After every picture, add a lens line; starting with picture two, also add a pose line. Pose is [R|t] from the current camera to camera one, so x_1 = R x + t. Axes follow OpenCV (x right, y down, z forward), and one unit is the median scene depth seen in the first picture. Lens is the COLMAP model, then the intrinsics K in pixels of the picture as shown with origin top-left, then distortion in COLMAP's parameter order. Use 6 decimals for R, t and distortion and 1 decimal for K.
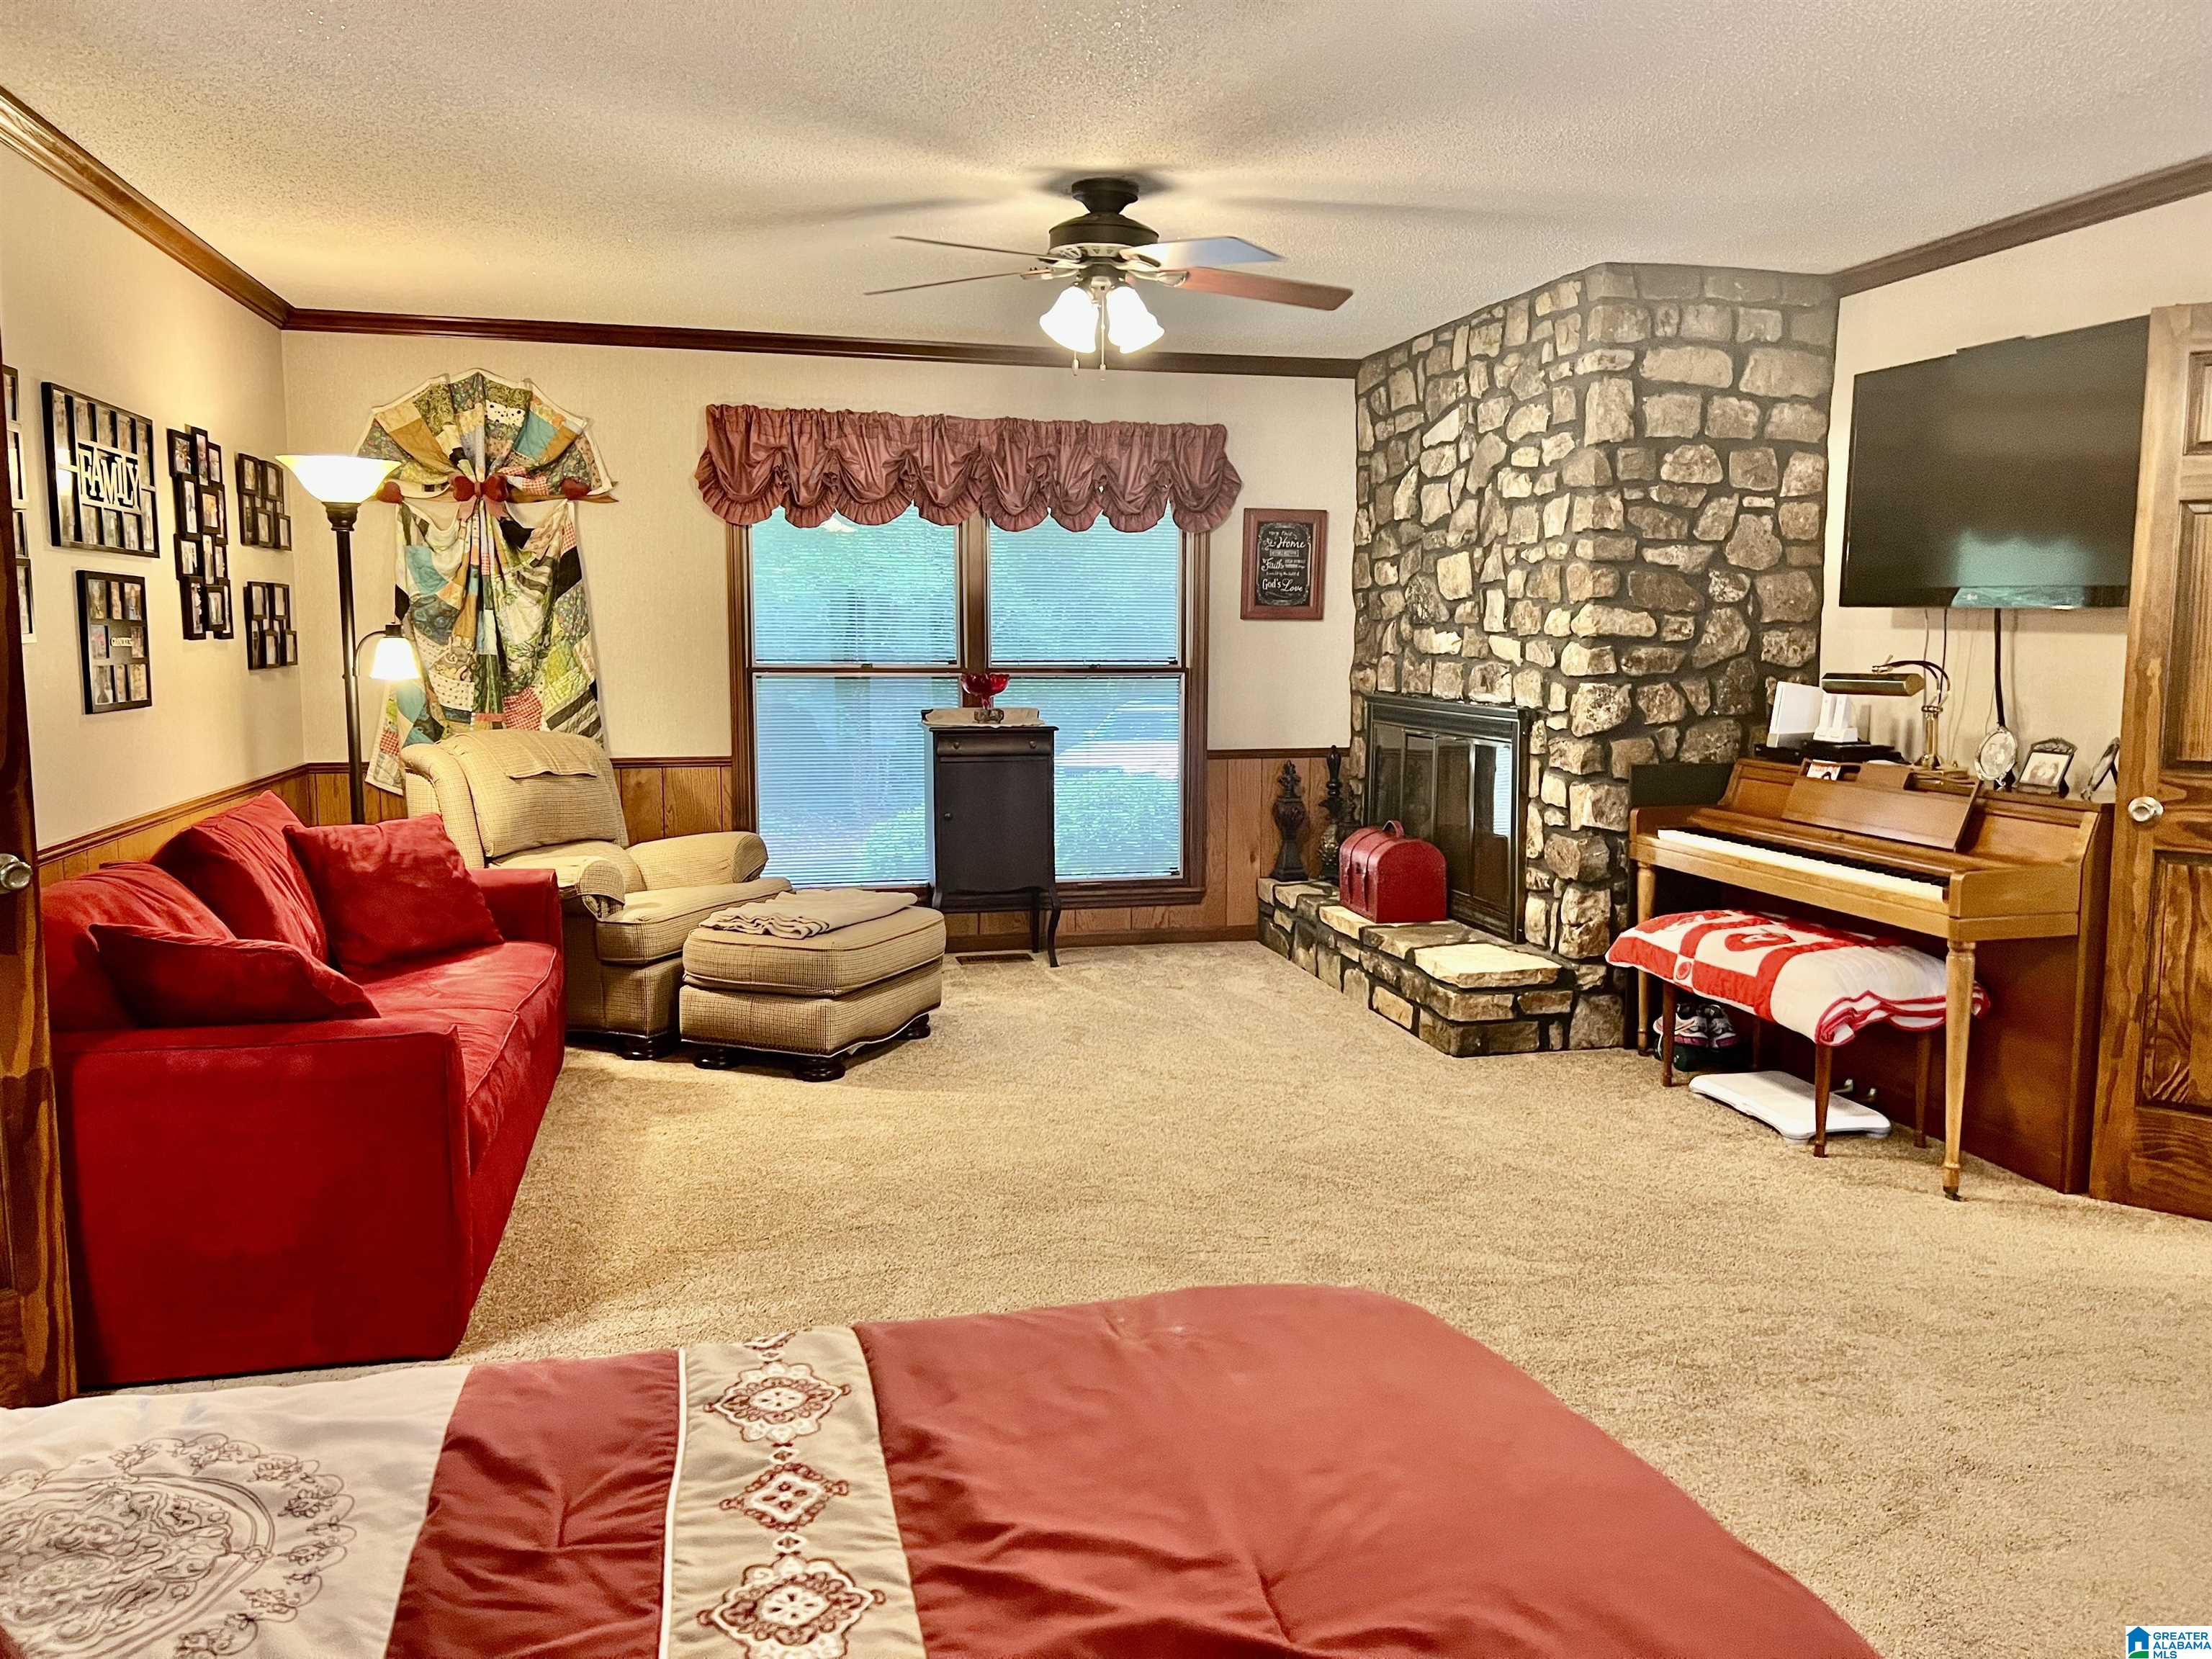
lens RADIAL K [[1676.5, 0, 1099.4], [0, 1676.5, 814.9], [0, 0, 1]] dist [0.073805, -0.077144]
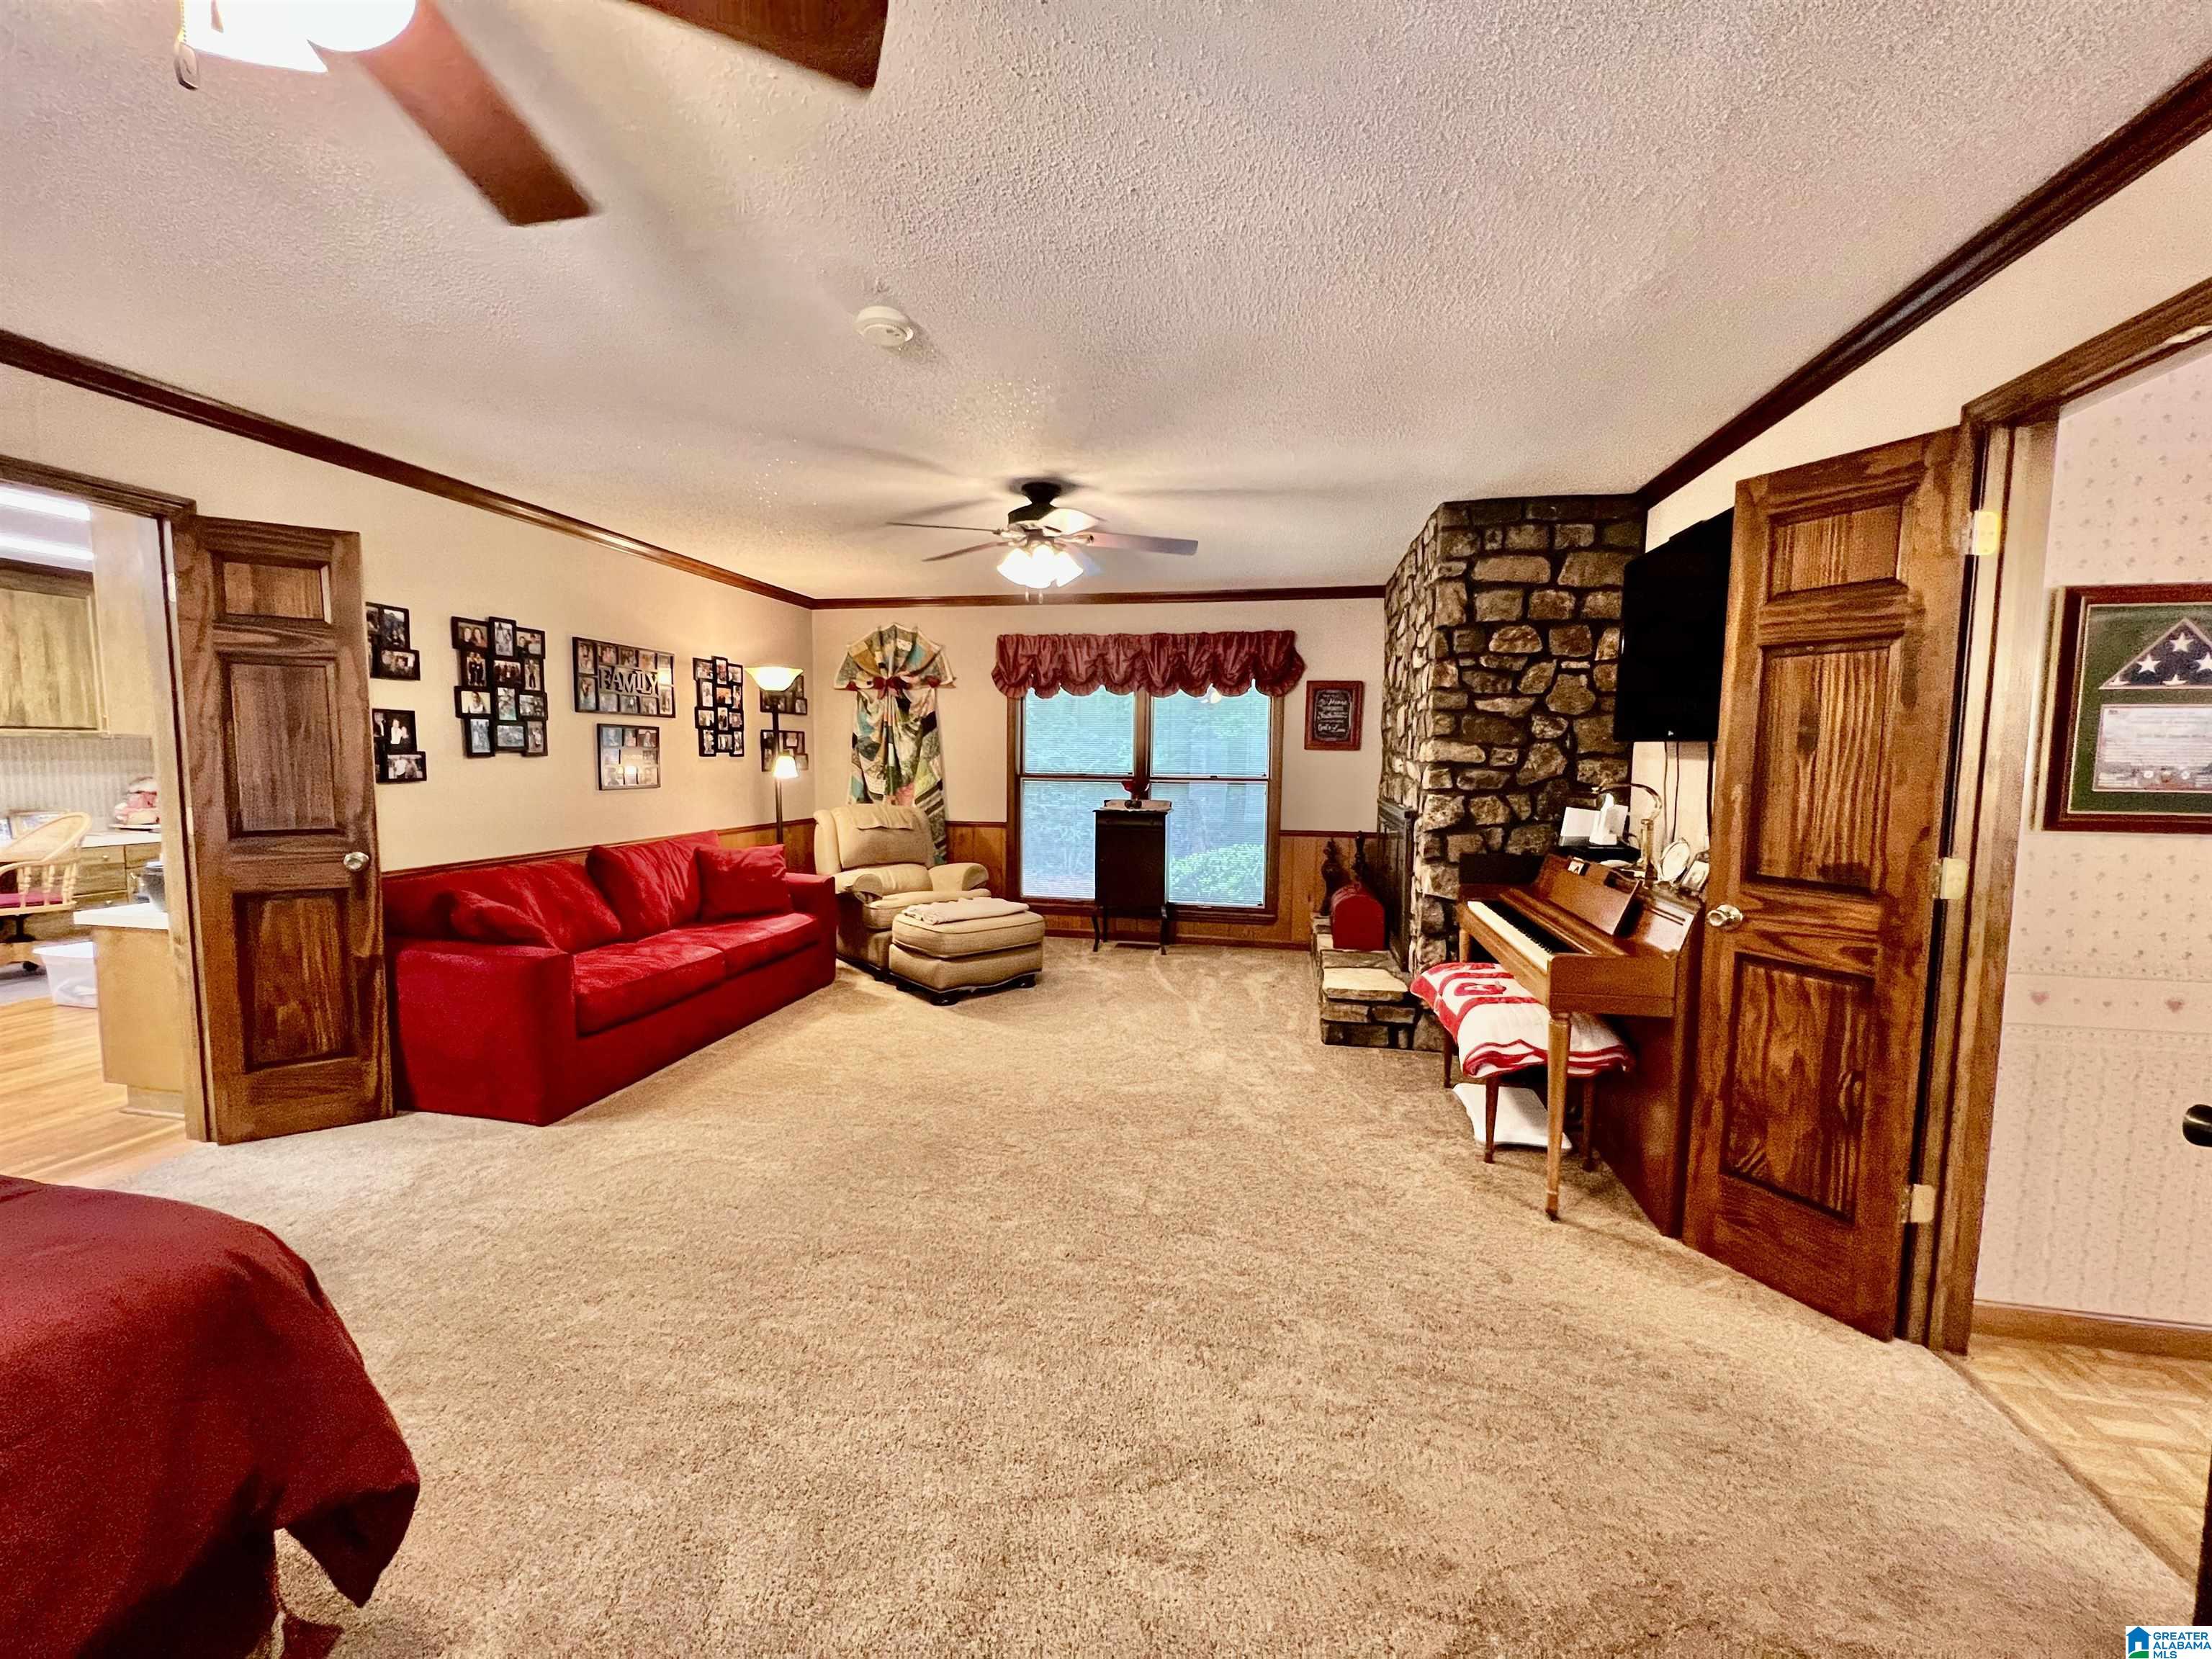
lens RADIAL K [[882.0, 0, 1106.0], [0, 882.0, 829.5], [0, 0, 1]] dist [0.008360, -0.000167]
pose [[0.904218, 0.043307, -0.424869, 0.358688], [-0.055601, 0.998315, -0.016575, -0.020802], [0.423435, 0.038610, 0.905103, 0.207059]]
